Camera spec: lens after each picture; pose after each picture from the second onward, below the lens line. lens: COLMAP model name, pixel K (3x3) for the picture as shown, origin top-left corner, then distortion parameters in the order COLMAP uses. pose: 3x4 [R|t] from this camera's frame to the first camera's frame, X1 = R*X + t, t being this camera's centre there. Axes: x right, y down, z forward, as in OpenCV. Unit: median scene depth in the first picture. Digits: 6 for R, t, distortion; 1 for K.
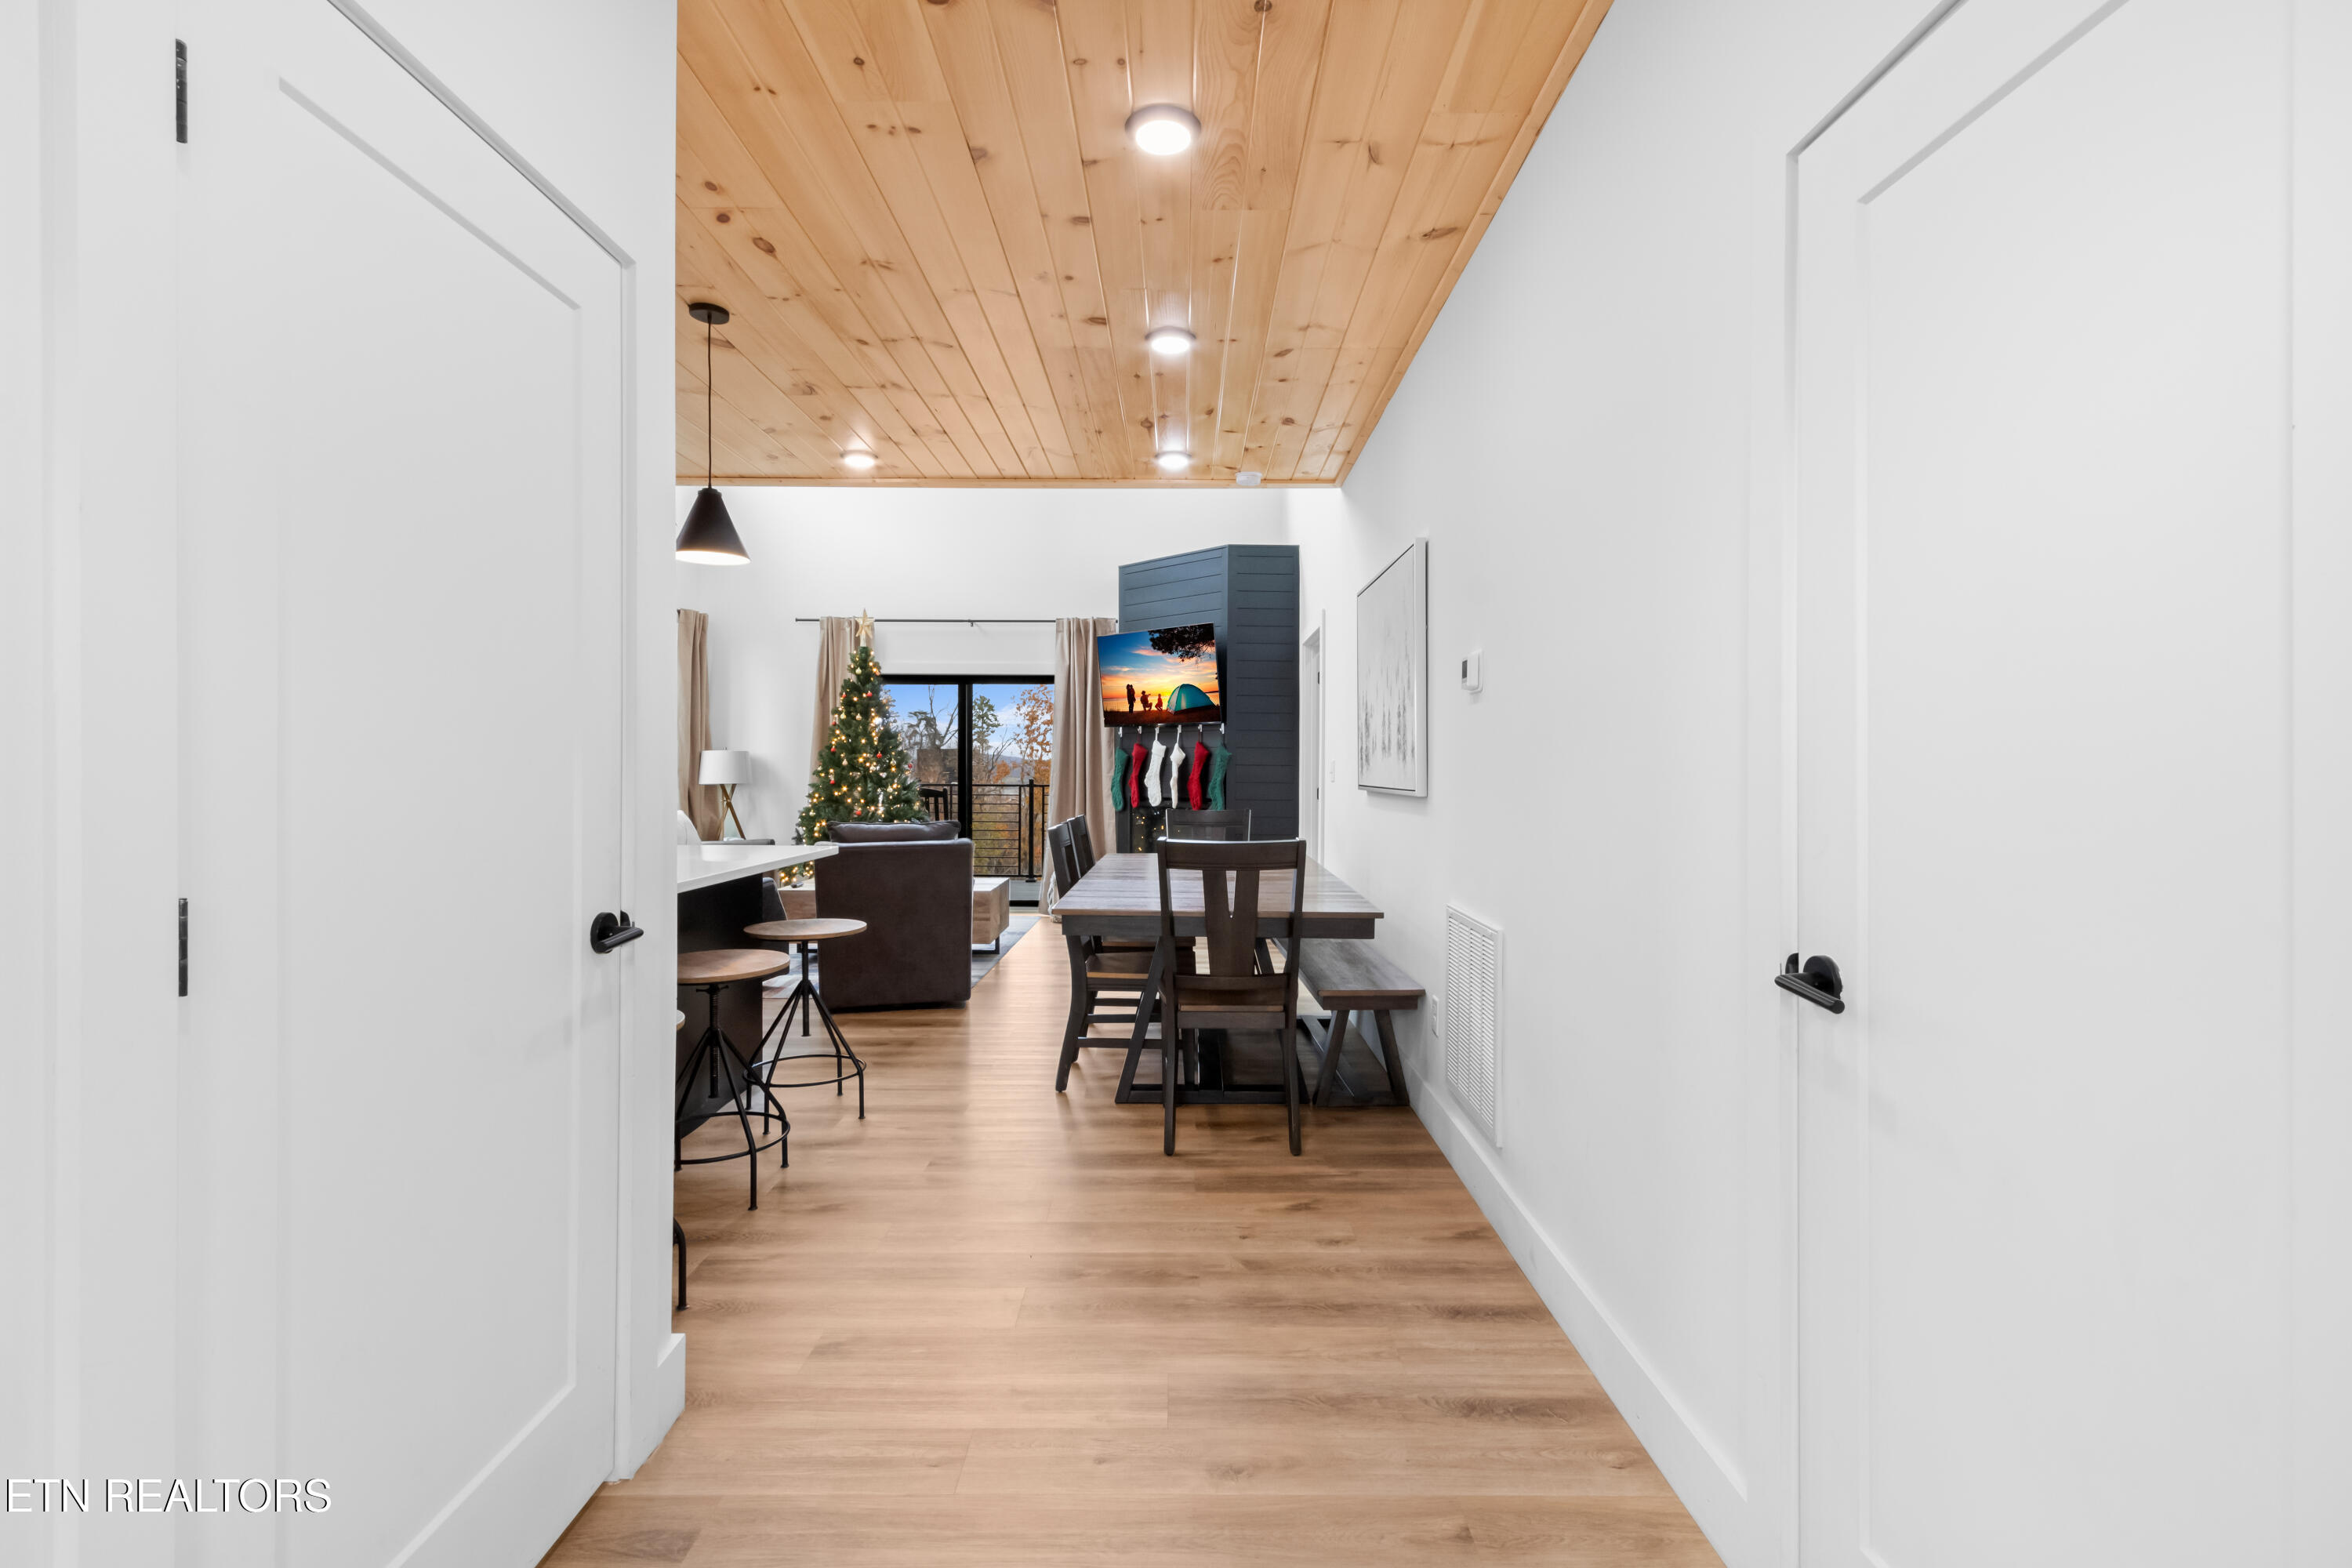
lens RADIAL K [[1085.8, 0, 1177.6], [0, 1085.8, 774.0], [0, 0, 1]] dist [0.003347, -0.001154]
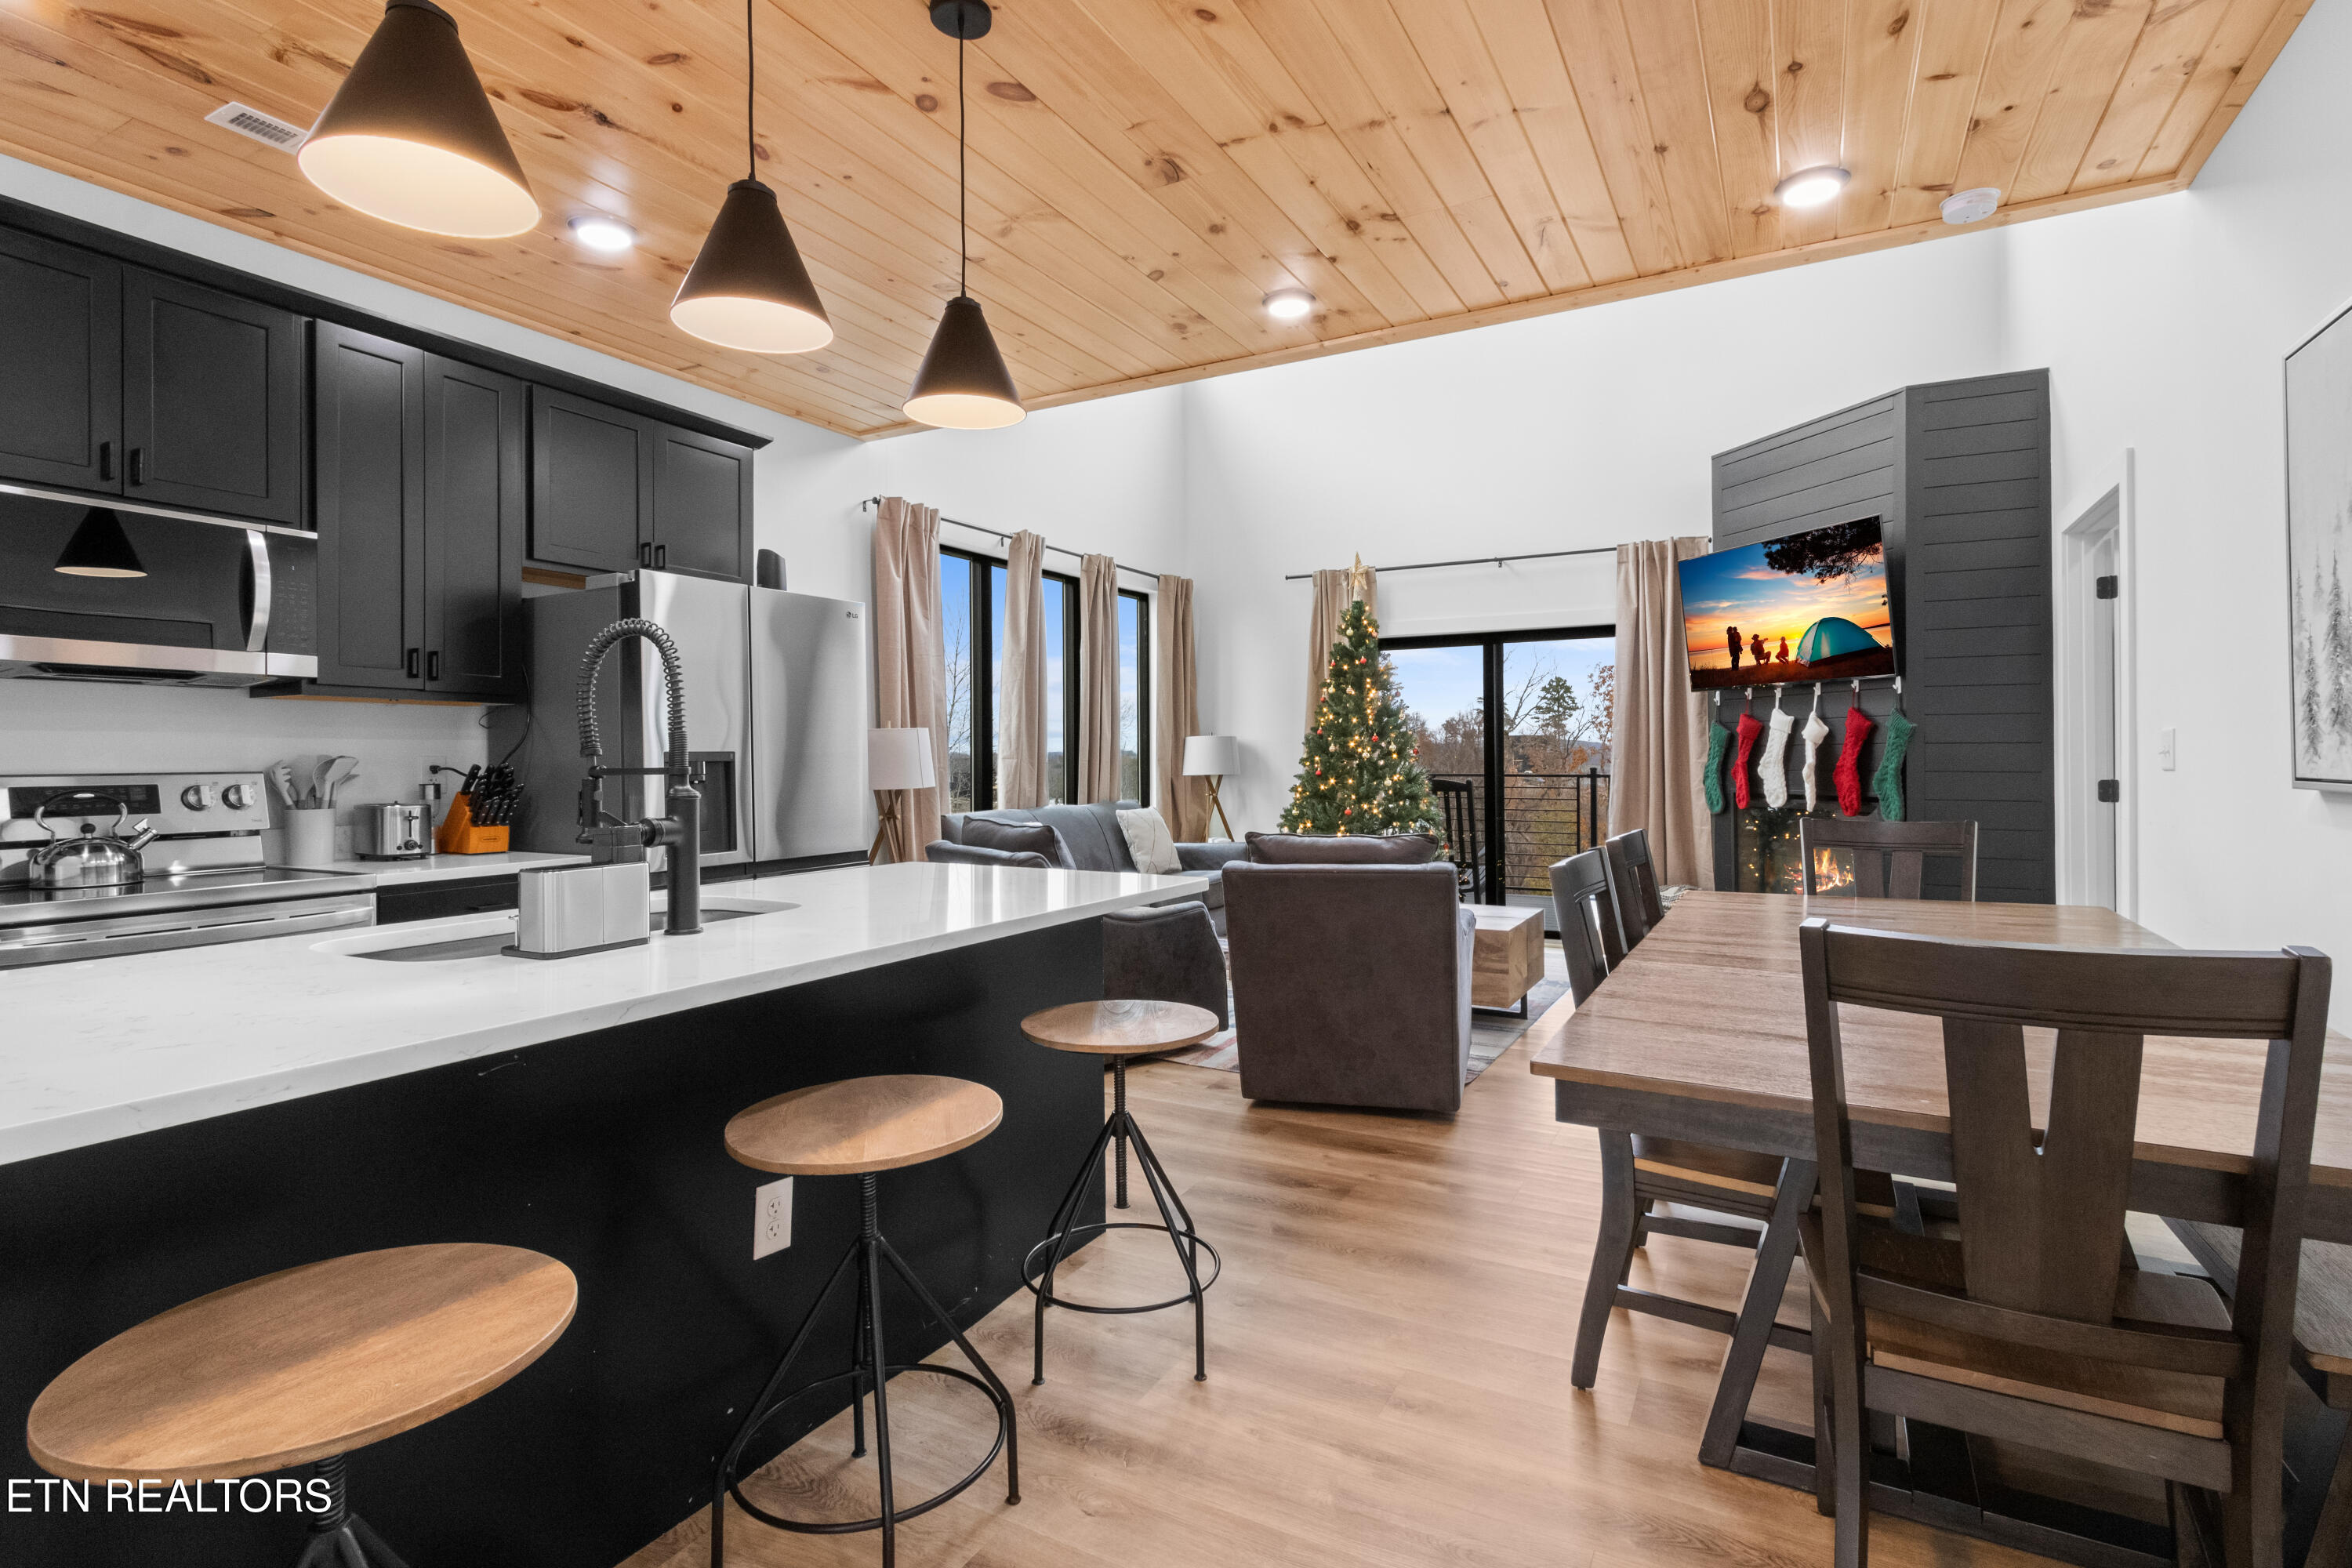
lens RADIAL K [[1085.8, 0, 1203.8], [0, 1085.8, 754.7], [0, 0, 1]] dist [0.003347, -0.001154]
pose [[0.877282, -0.011017, -0.479849, -0.009147], [0.007474, 0.999929, -0.009293, 0.000899], [0.479918, 0.004566, 0.877302, 0.261143]]
